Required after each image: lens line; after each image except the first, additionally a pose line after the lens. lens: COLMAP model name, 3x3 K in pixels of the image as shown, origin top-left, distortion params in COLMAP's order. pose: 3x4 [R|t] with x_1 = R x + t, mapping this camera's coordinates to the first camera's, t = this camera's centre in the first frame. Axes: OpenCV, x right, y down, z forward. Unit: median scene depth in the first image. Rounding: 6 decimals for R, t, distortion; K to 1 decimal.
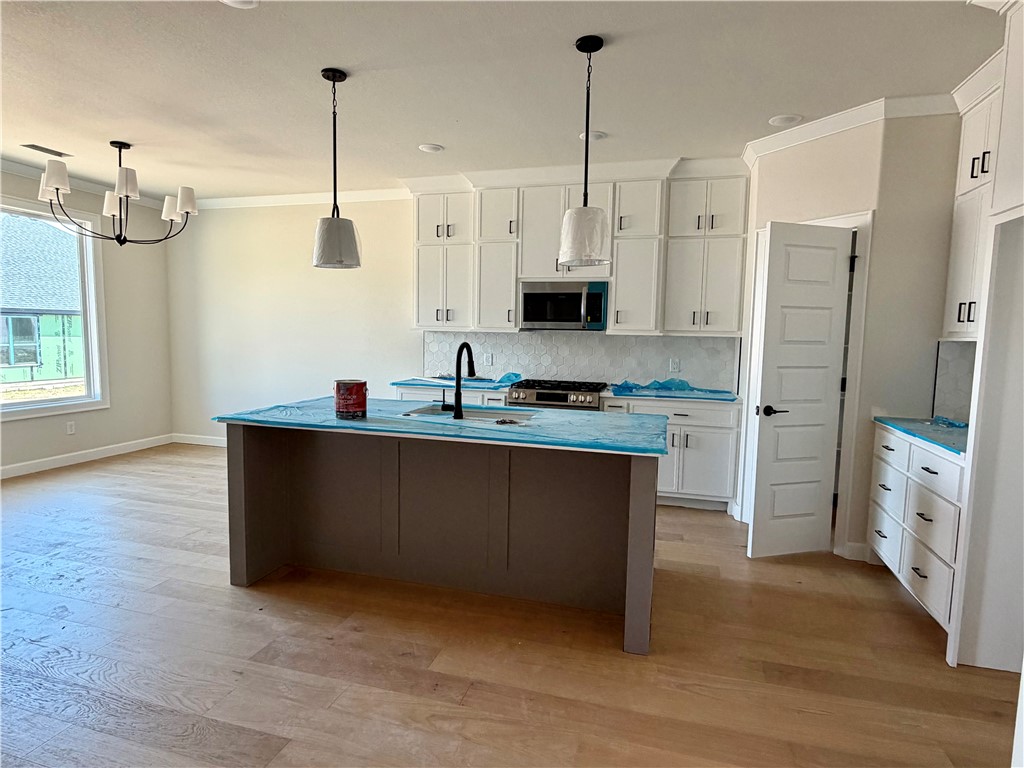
lens RADIAL K [[566.4, 0, 512.0], [0, 566.4, 384.0], [0, 0, 1]] dist [-0.000281, -0.000427]
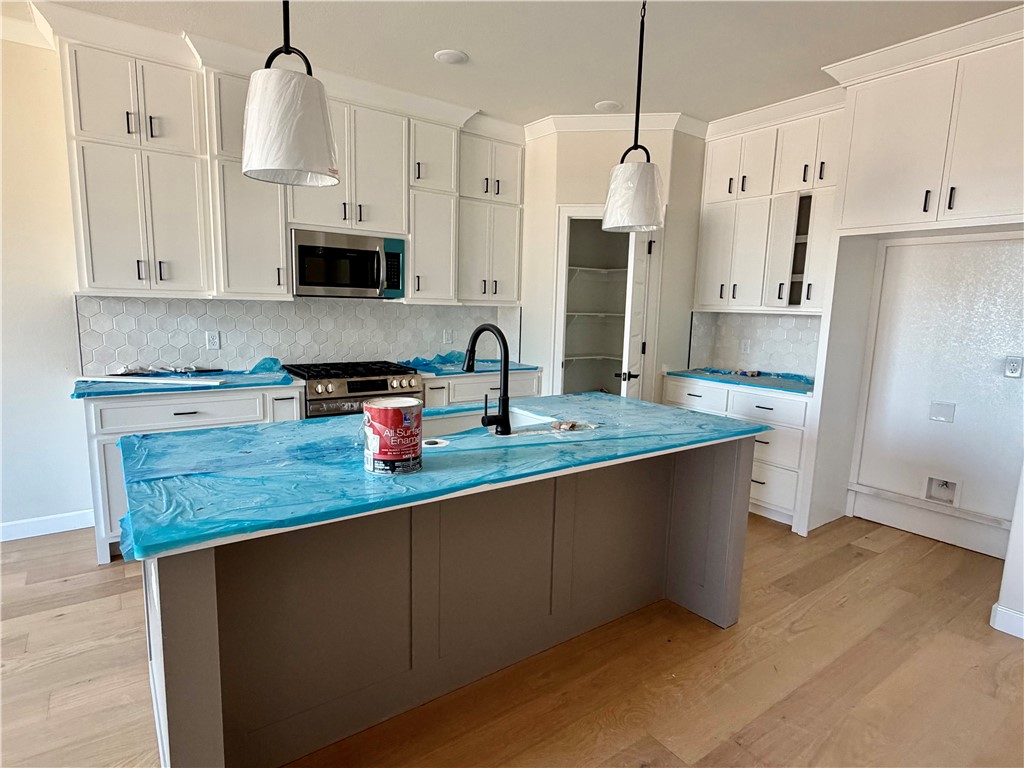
lens RADIAL K [[566.4, 0, 512.0], [0, 566.4, 384.0], [0, 0, 1]] dist [-0.000281, -0.000427]
pose [[0.607479, -0.114330, 0.786065, -0.420544], [0.056023, 0.993290, 0.101175, -0.046854], [-0.792357, -0.017424, 0.609808, 0.373110]]
